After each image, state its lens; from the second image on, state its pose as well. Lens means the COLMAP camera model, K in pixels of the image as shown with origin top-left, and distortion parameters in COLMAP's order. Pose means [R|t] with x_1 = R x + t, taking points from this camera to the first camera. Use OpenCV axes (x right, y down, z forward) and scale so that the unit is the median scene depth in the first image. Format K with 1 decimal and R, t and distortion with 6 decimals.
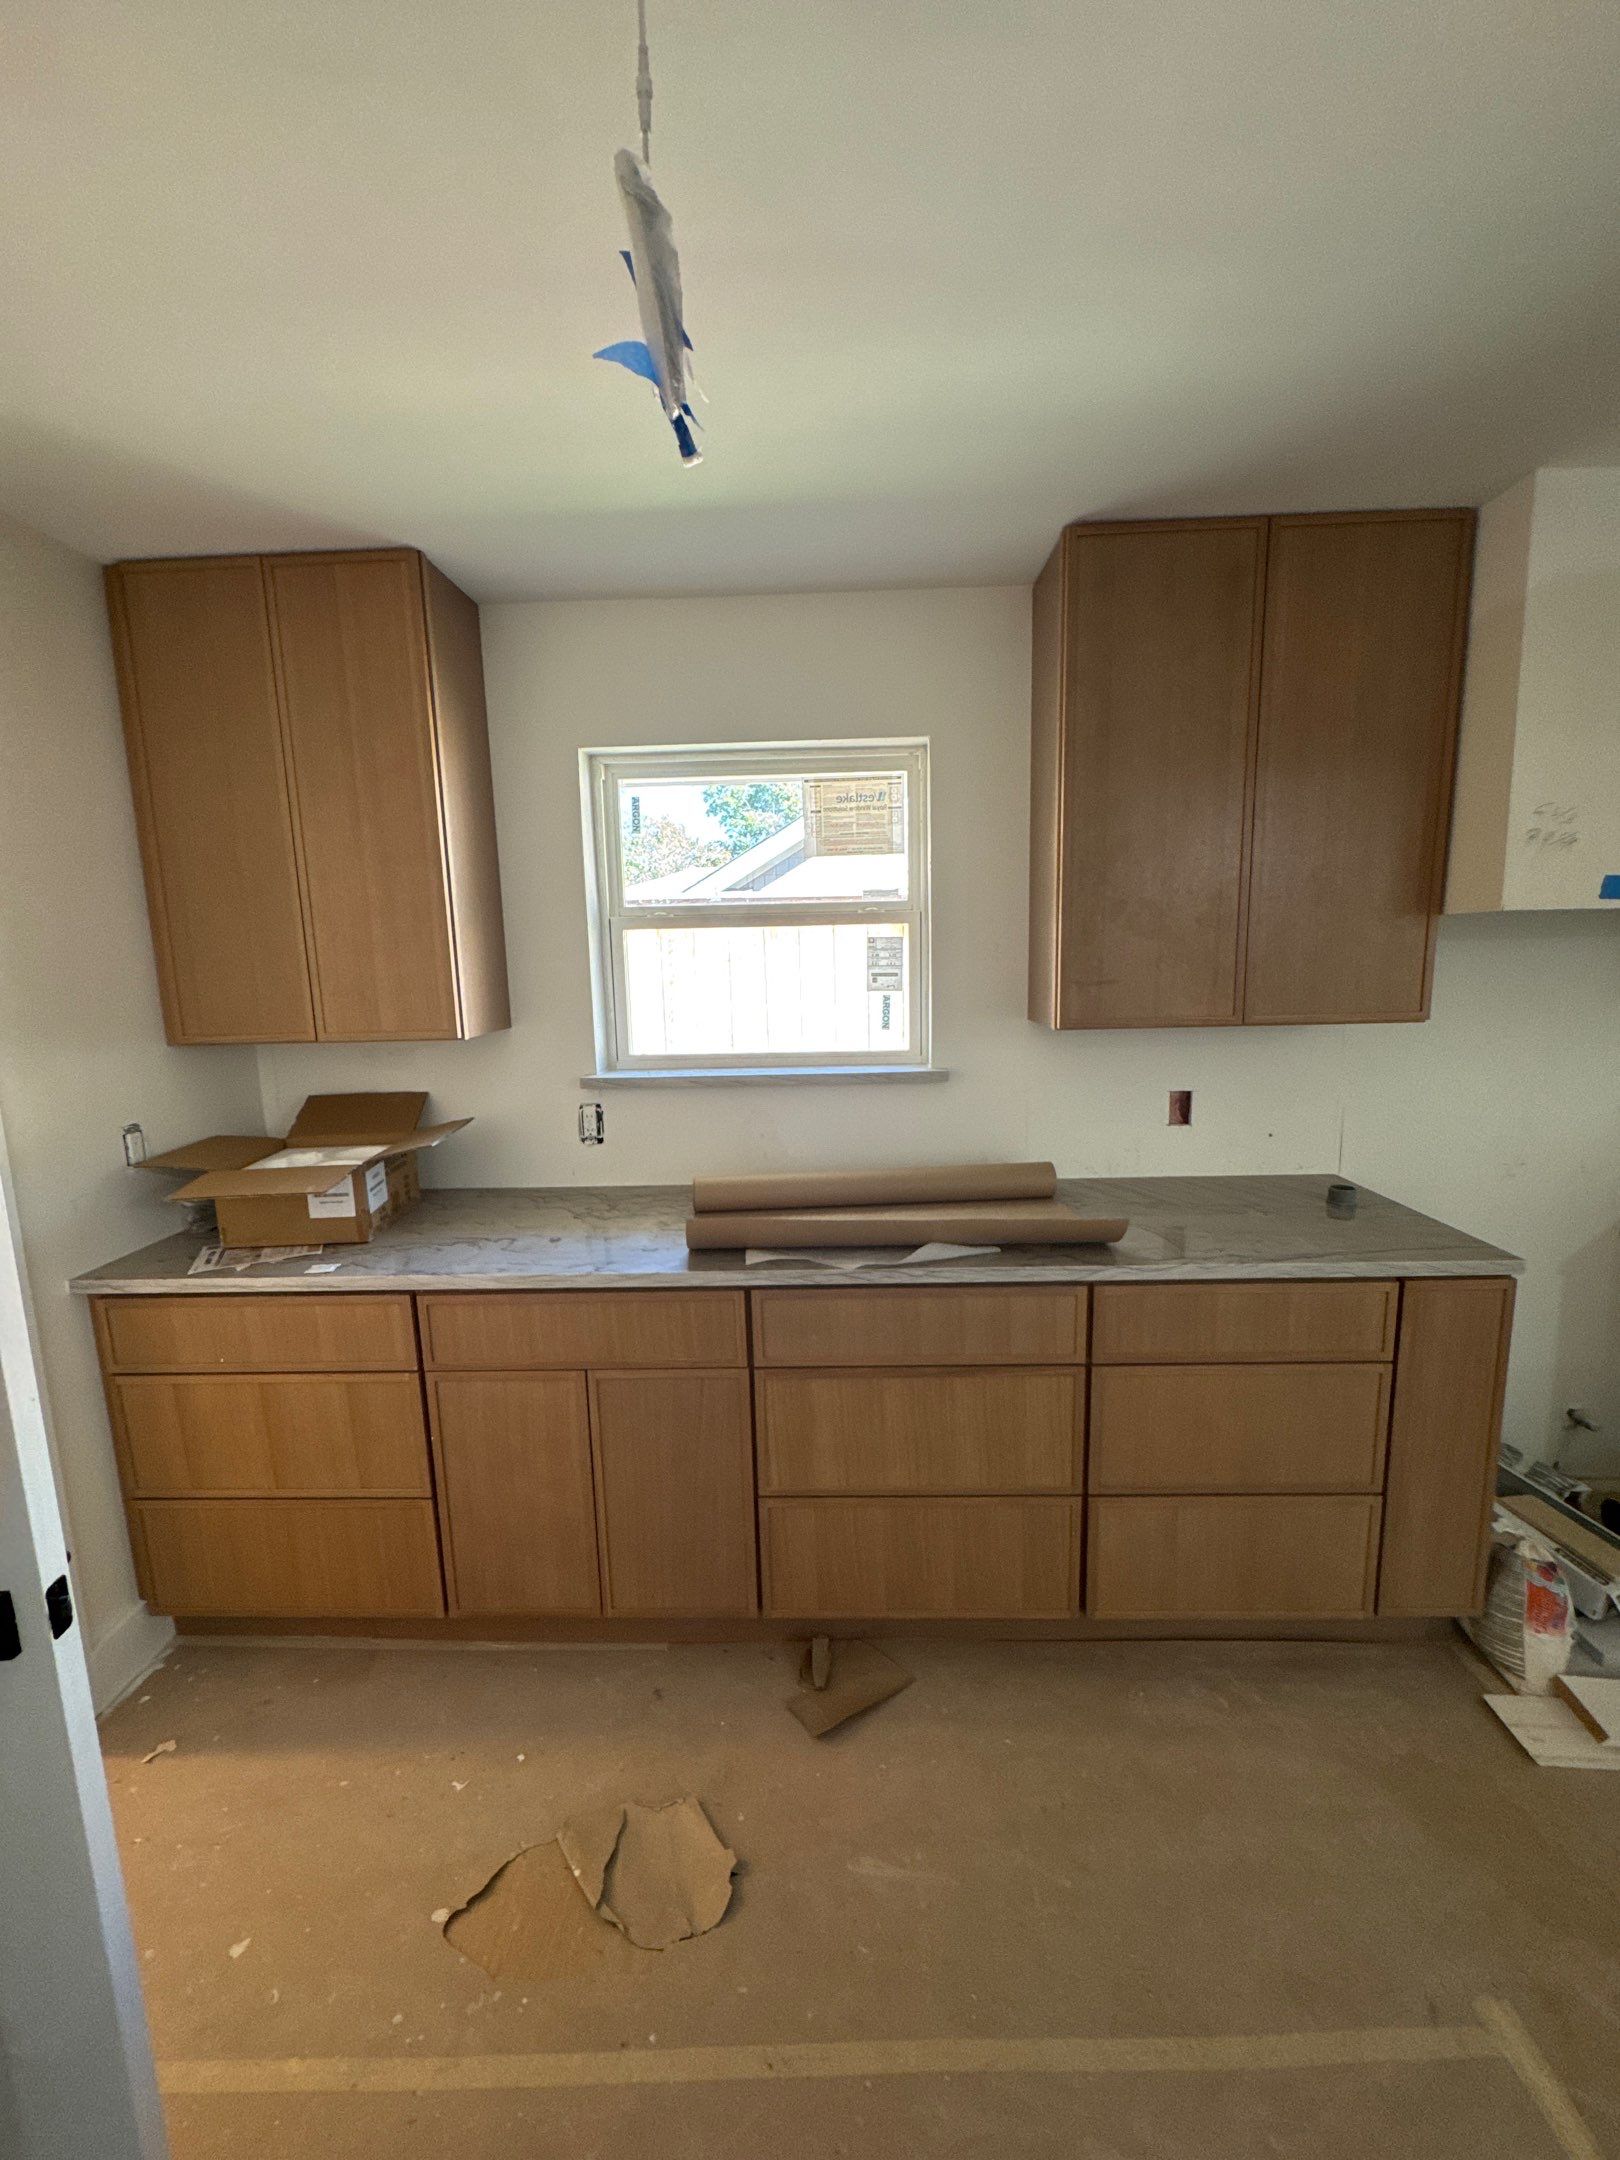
lens RADIAL K [[861.2, 0, 810.2], [0, 861.2, 1081.9], [0, 0, 1]] dist [-0.001259, 0.000448]
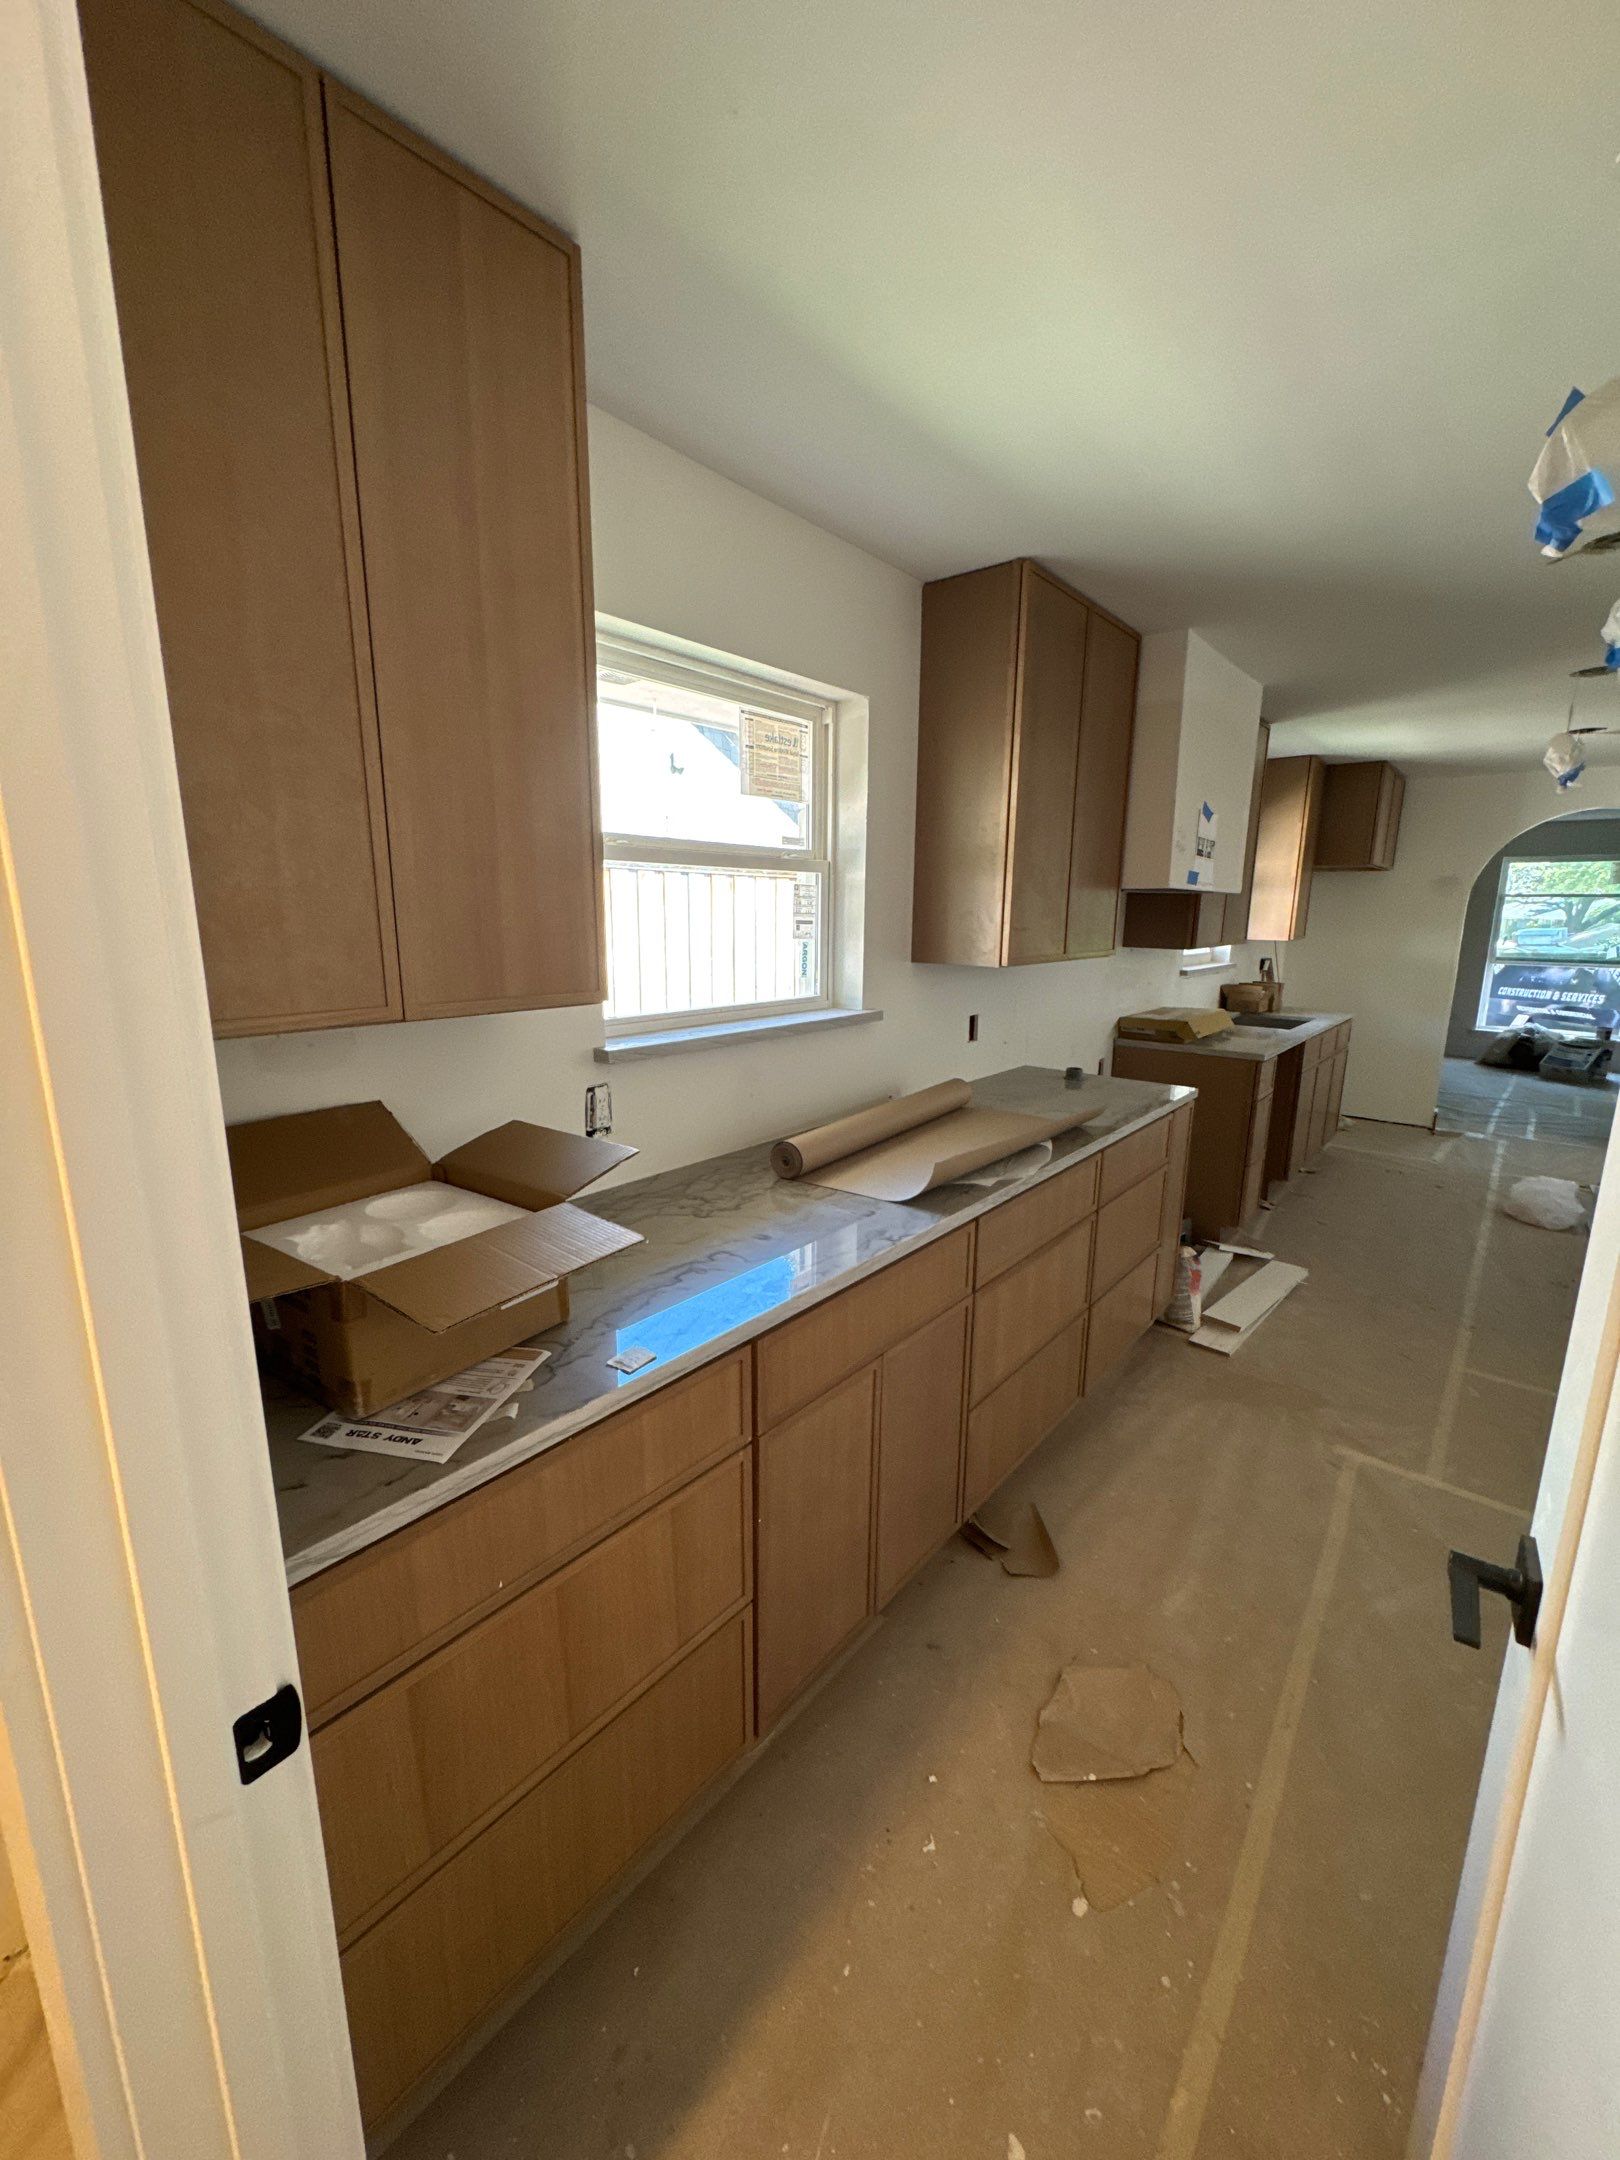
lens RADIAL K [[861.2, 0, 810.2], [0, 861.2, 1081.9], [0, 0, 1]] dist [-0.001259, 0.000448]
pose [[0.617686, -0.128880, 0.775793, -0.761664], [0.098908, 0.991378, 0.085944, -0.025562], [-0.780181, 0.023646, 0.625107, 0.383060]]
